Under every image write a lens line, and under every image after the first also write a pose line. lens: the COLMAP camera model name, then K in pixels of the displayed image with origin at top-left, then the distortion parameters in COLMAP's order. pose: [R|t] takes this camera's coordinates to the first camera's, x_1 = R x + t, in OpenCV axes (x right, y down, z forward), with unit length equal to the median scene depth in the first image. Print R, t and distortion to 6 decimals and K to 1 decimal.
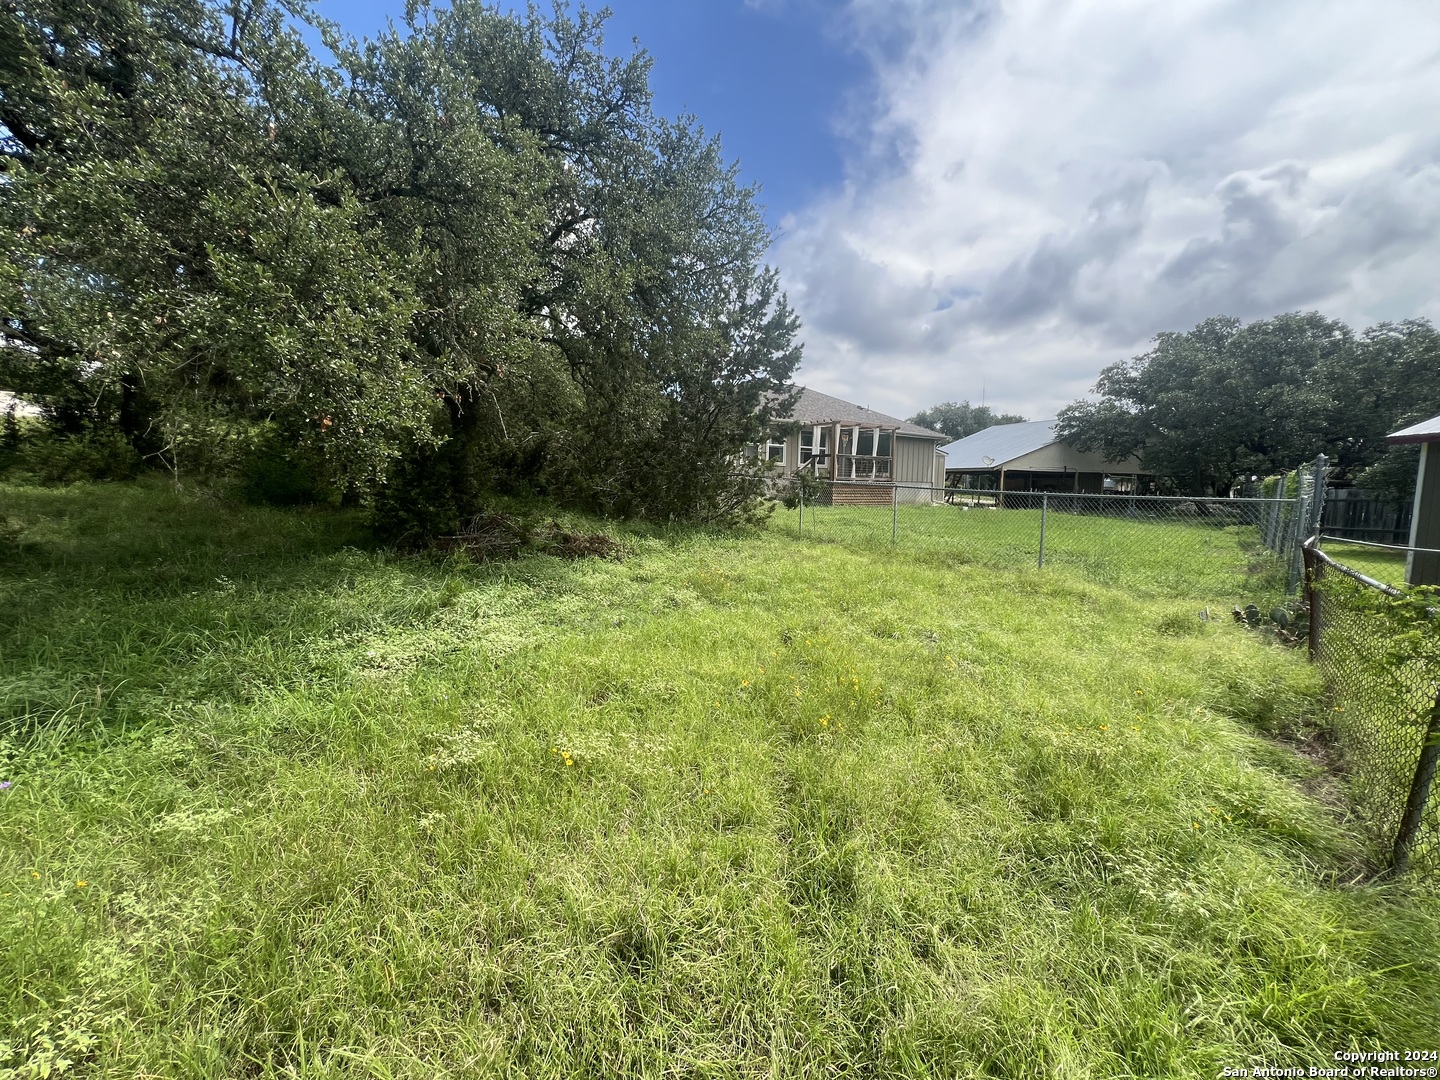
lens RADIAL K [[578.0, 0, 716.8], [0, 578.0, 536.0], [0, 0, 1]] dist [-0.000820, 0.001008]
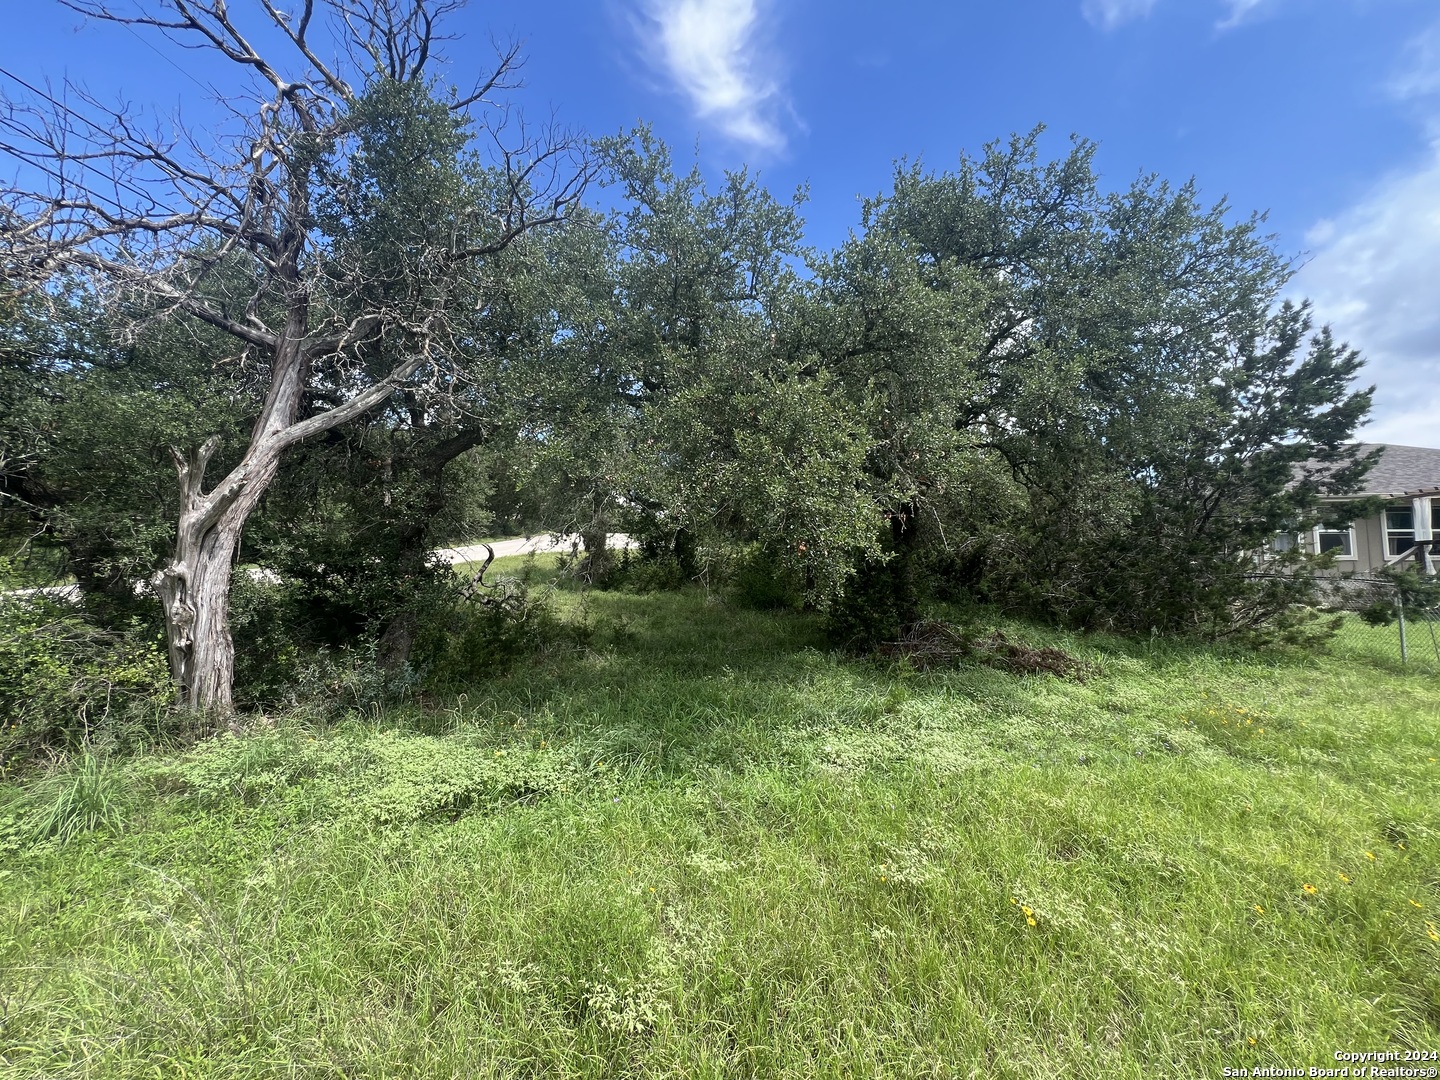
lens RADIAL K [[578.0, 0, 716.8], [0, 578.0, 536.0], [0, 0, 1]] dist [-0.000820, 0.001008]
pose [[0.752101, -0.069131, -0.655412, -0.000714], [-0.049727, 0.985696, -0.161031, -0.005459], [0.657170, 0.153703, 0.737905, -0.013169]]
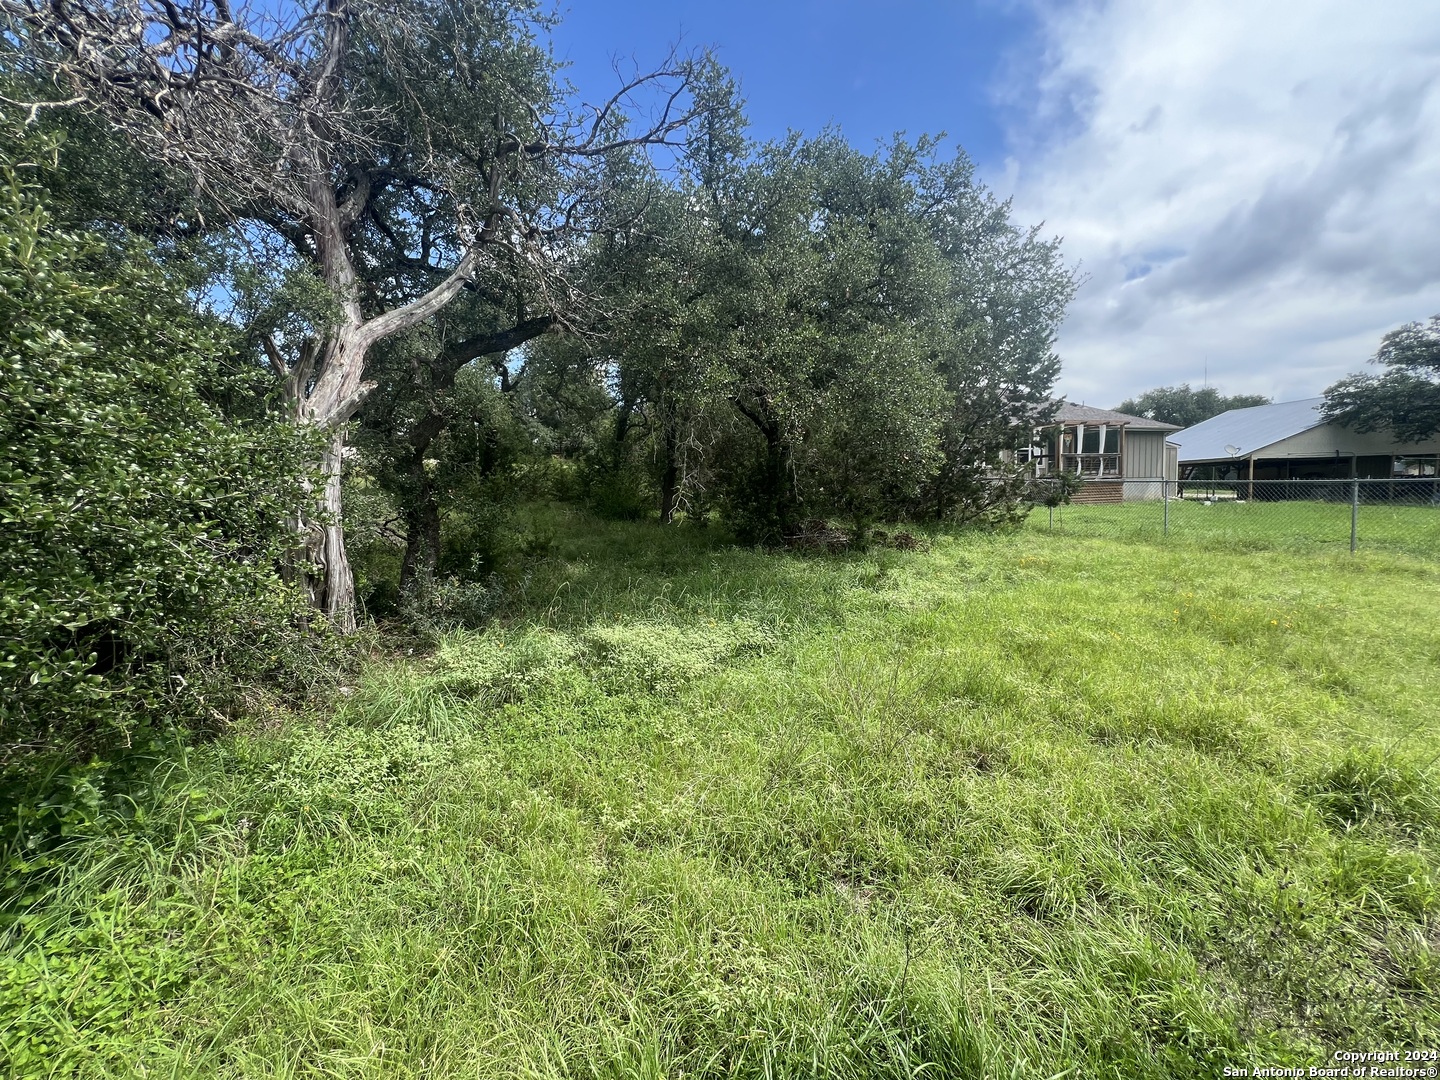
lens RADIAL K [[578.0, 0, 716.8], [0, 578.0, 536.0], [0, 0, 1]] dist [-0.000820, 0.001008]
pose [[0.965520, -0.027138, -0.258910, -0.349609], [0.022334, 0.999520, -0.021476, 0.029321], [0.259369, 0.014953, 0.965663, -0.375027]]
